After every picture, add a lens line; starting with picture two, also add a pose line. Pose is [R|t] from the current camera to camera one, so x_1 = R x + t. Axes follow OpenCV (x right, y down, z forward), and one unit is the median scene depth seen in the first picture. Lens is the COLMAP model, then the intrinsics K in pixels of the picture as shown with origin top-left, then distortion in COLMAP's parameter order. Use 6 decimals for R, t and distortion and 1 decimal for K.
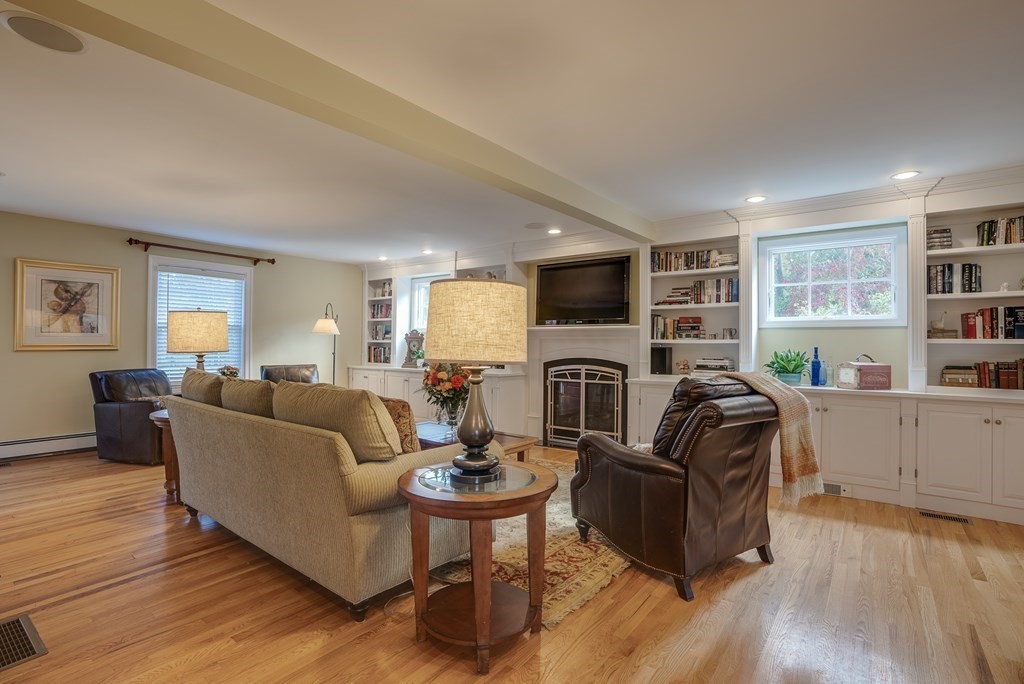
lens RADIAL K [[506.2, 0, 582.1], [0, 506.2, 337.0], [0, 0, 1]] dist [-0.069129, 0.037583]
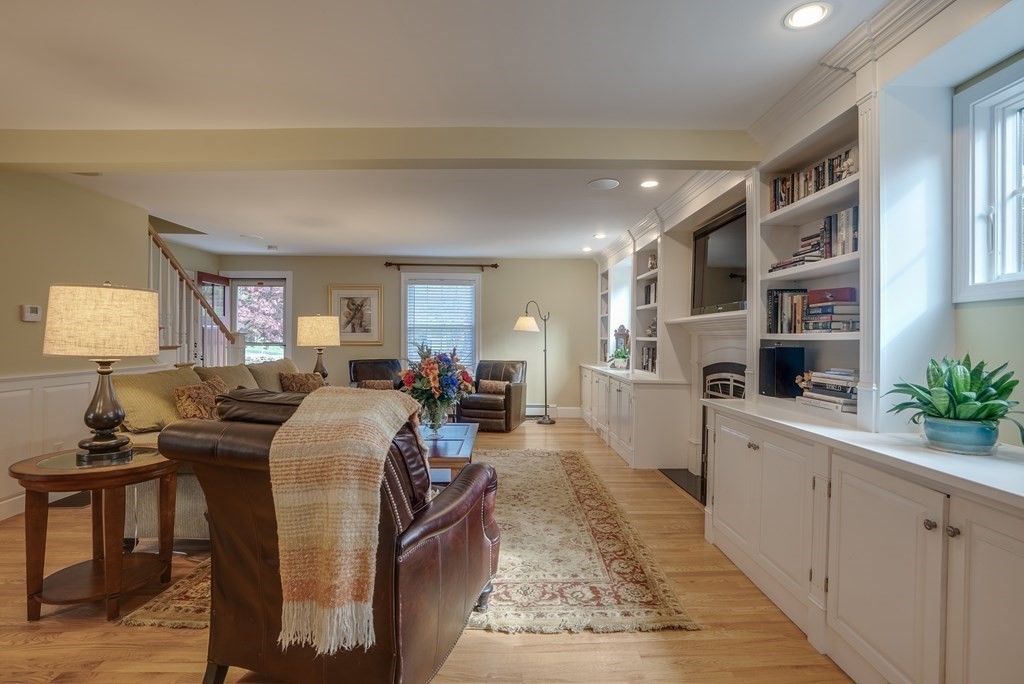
lens RADIAL K [[551.0, 0, 507.8], [0, 551.0, 336.1], [0, 0, 1]] dist [-0.016710, 0.000649]
pose [[0.556151, -0.005900, -0.831060, 0.641666], [0.007171, 0.999972, -0.002300, 0.009533], [0.831050, -0.004680, 0.556178, 0.538032]]
